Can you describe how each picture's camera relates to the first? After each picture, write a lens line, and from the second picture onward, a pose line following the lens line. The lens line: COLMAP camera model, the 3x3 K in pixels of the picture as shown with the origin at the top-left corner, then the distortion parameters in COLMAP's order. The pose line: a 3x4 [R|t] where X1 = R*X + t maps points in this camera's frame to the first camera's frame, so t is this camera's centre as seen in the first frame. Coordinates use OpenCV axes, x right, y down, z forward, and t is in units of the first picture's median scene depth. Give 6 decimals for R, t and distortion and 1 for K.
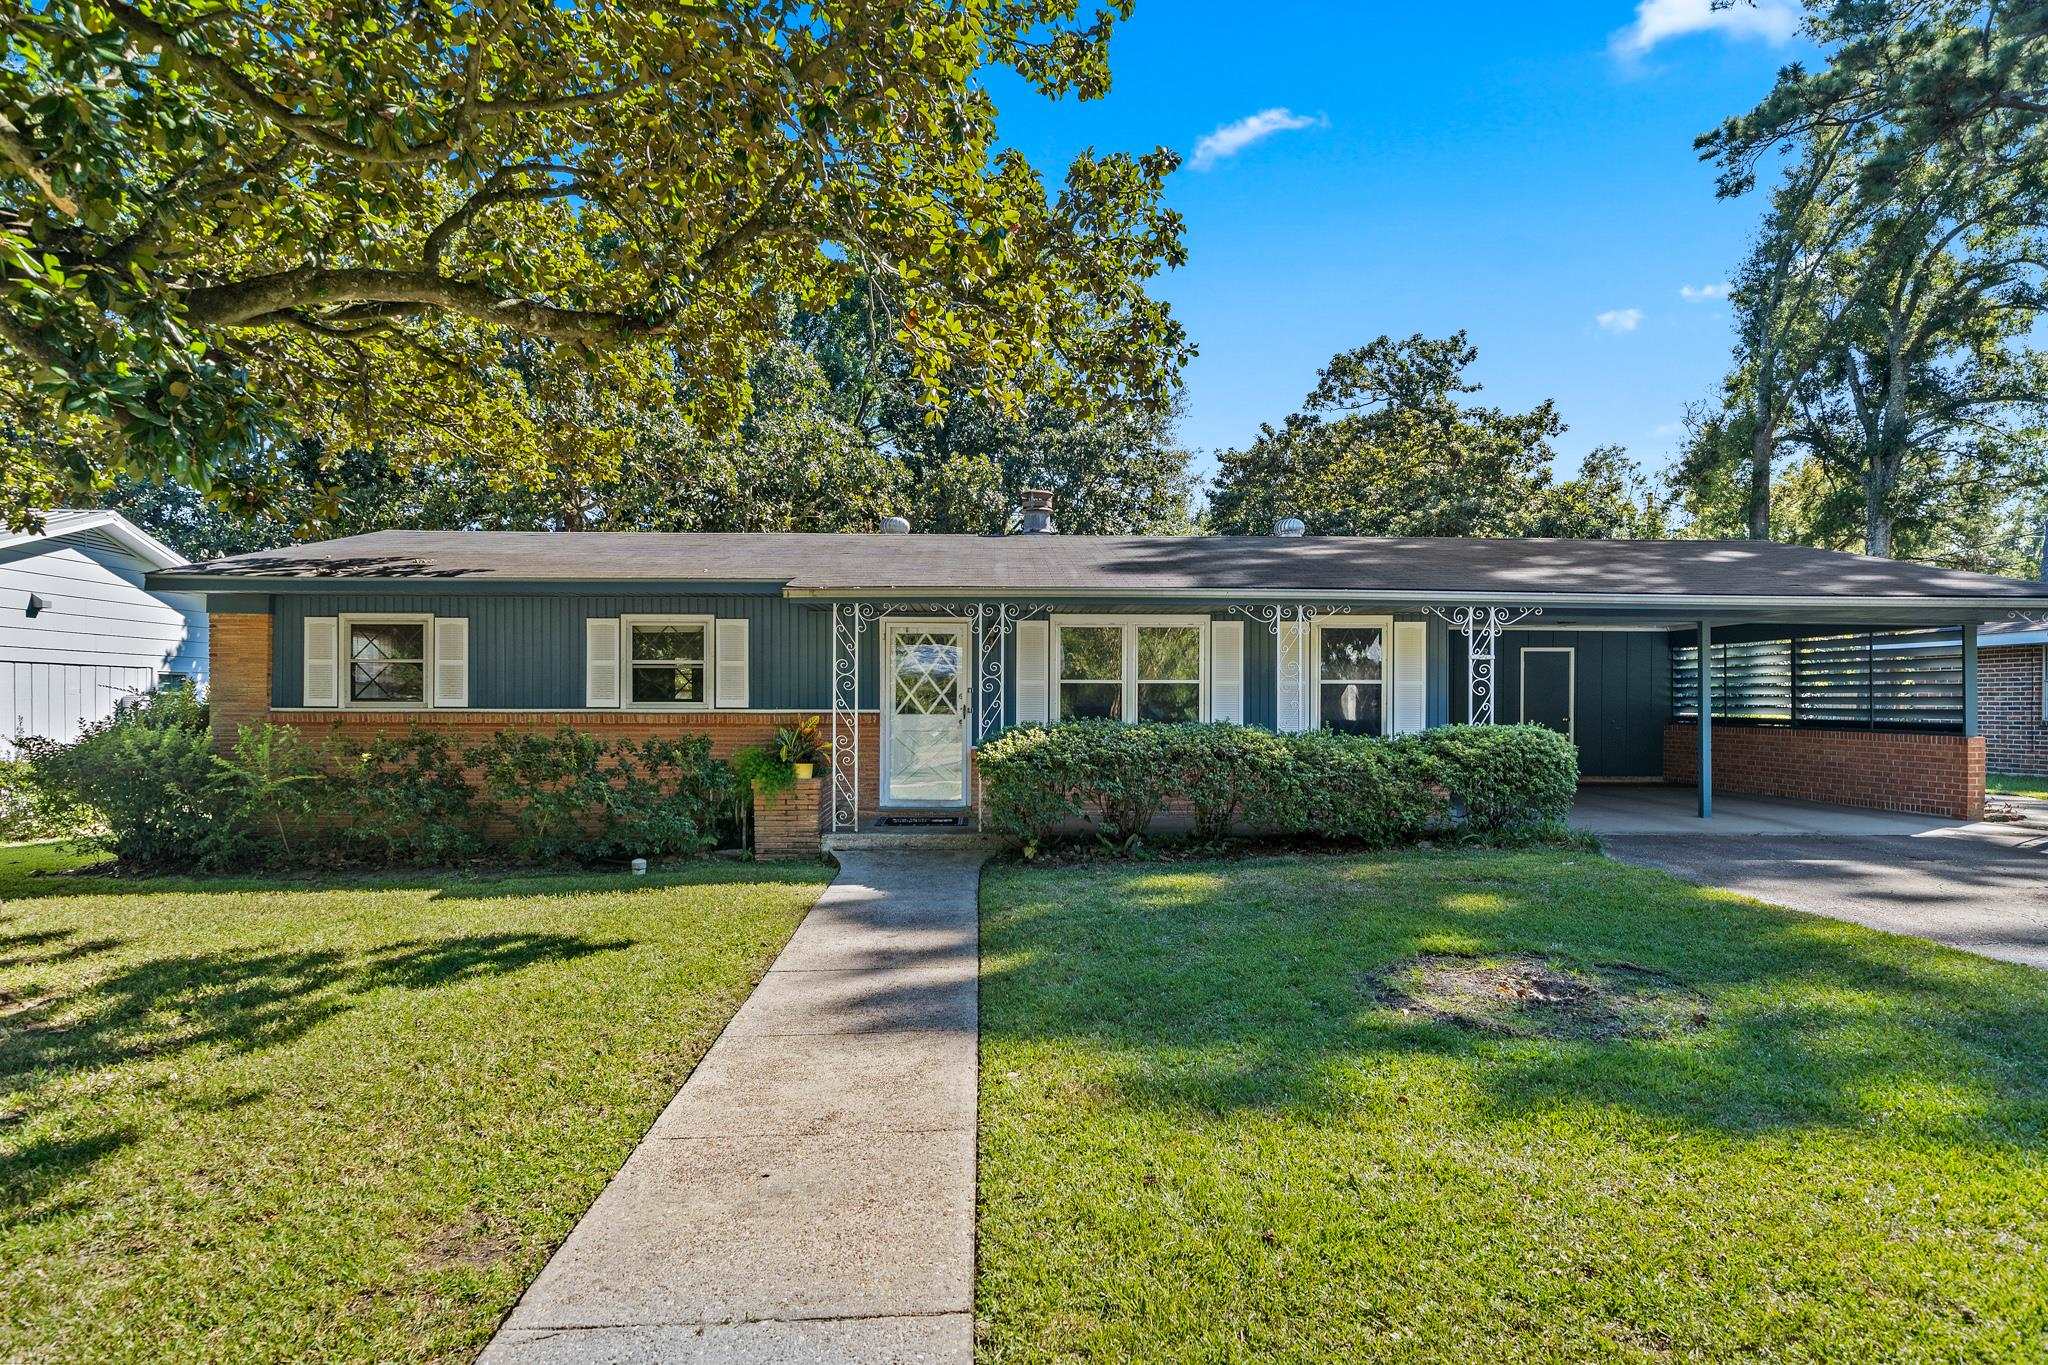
lens RADIAL K [[1112.5, 0, 1019.9], [0, 1112.5, 699.9], [0, 0, 1]] dist [0.000303, -0.000931]
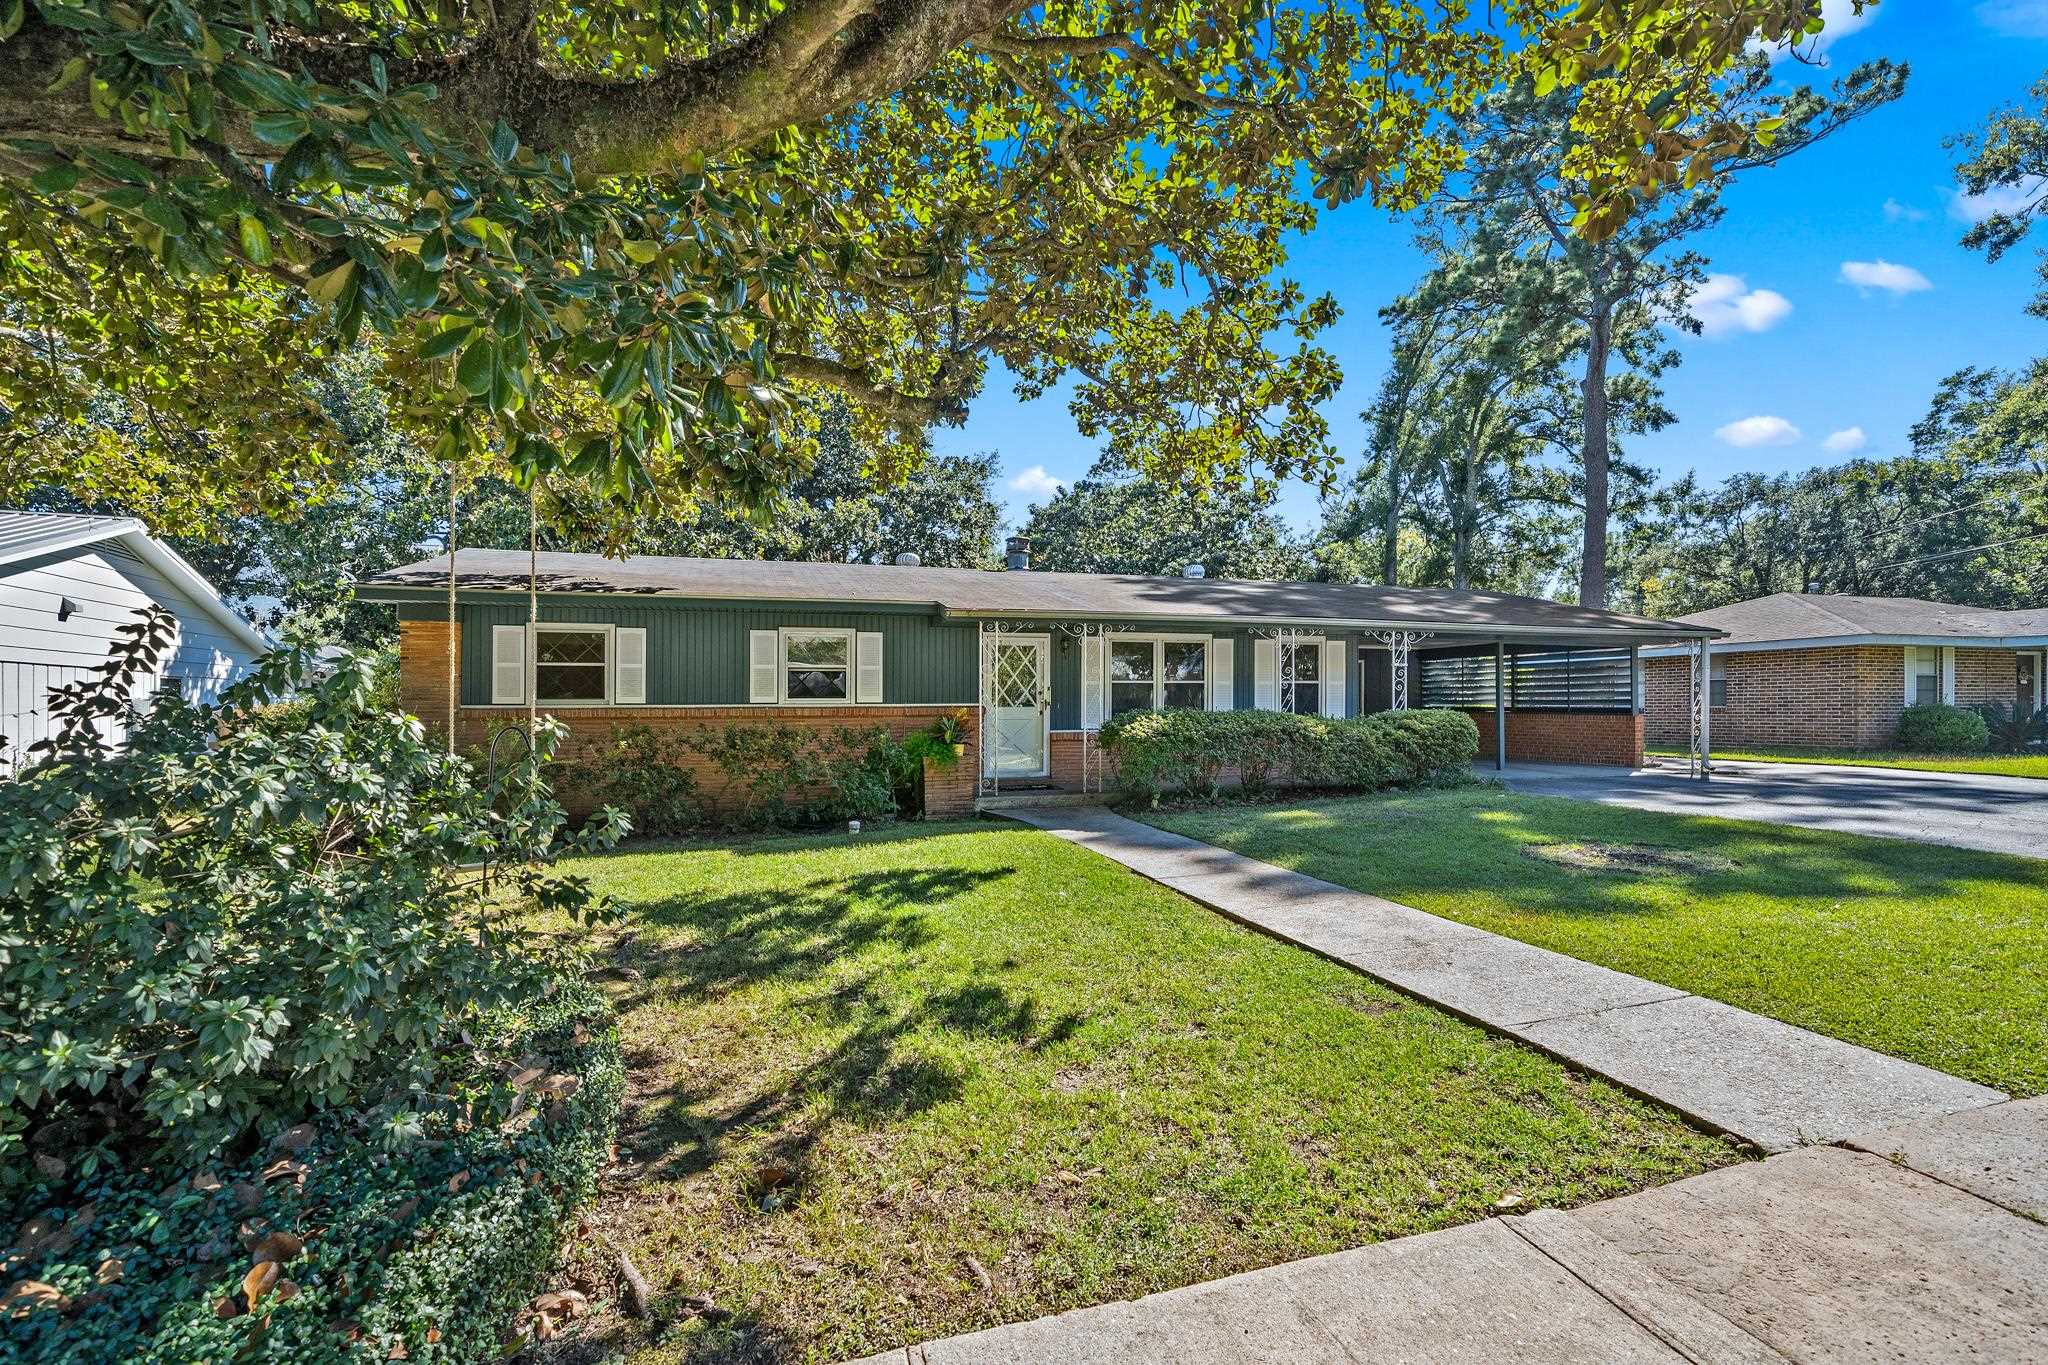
lens RADIAL K [[923.1, 0, 1026.2], [0, 923.1, 690.3], [0, 0, 1]] dist [-0.003310, -0.000158]
pose [[0.963169, -0.002873, 0.268882, -0.354492], [0.006965, 0.999874, -0.014266, 0.008862], [-0.268807, 0.015614, 0.963067, -0.051262]]
